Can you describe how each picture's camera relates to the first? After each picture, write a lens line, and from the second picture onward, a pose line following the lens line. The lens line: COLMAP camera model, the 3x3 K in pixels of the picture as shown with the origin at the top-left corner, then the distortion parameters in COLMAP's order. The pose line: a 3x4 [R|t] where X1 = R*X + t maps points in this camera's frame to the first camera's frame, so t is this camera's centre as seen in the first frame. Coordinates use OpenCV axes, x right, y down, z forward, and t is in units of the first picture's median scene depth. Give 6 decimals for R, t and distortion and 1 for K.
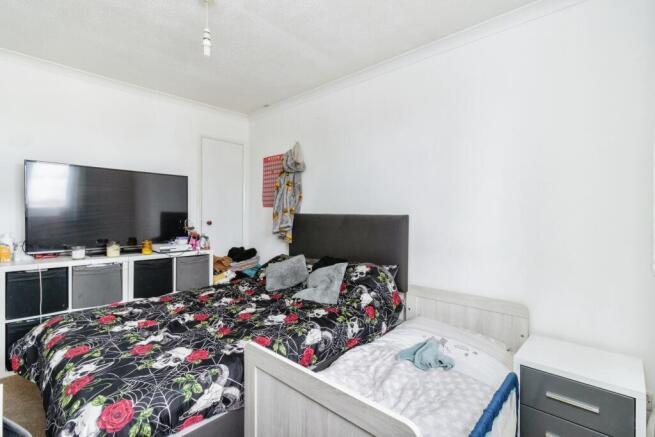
lens RADIAL K [[305.4, 0, 325.6], [0, 305.4, 215.3], [0, 0, 1]] dist [-0.000838, -0.000314]
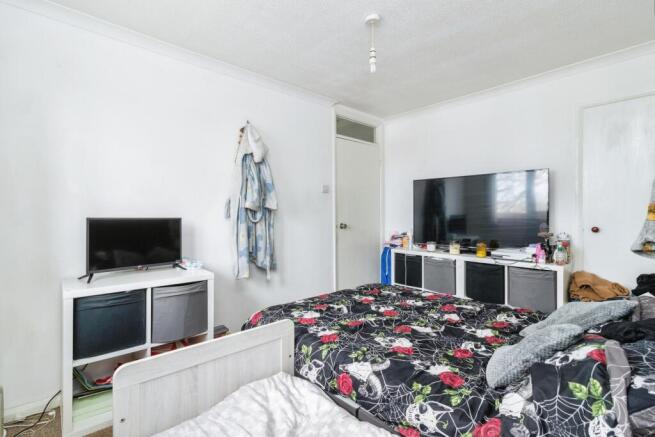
lens RADIAL K [[305.4, 0, 325.6], [0, 305.4, 215.3], [0, 0, 1]] dist [-0.000838, -0.000314]
pose [[-0.077108, -0.006656, -0.997000, 0.636832], [-0.006603, 0.999959, -0.006165, 0.001202], [0.997001, 0.006108, -0.077149, 0.812419]]
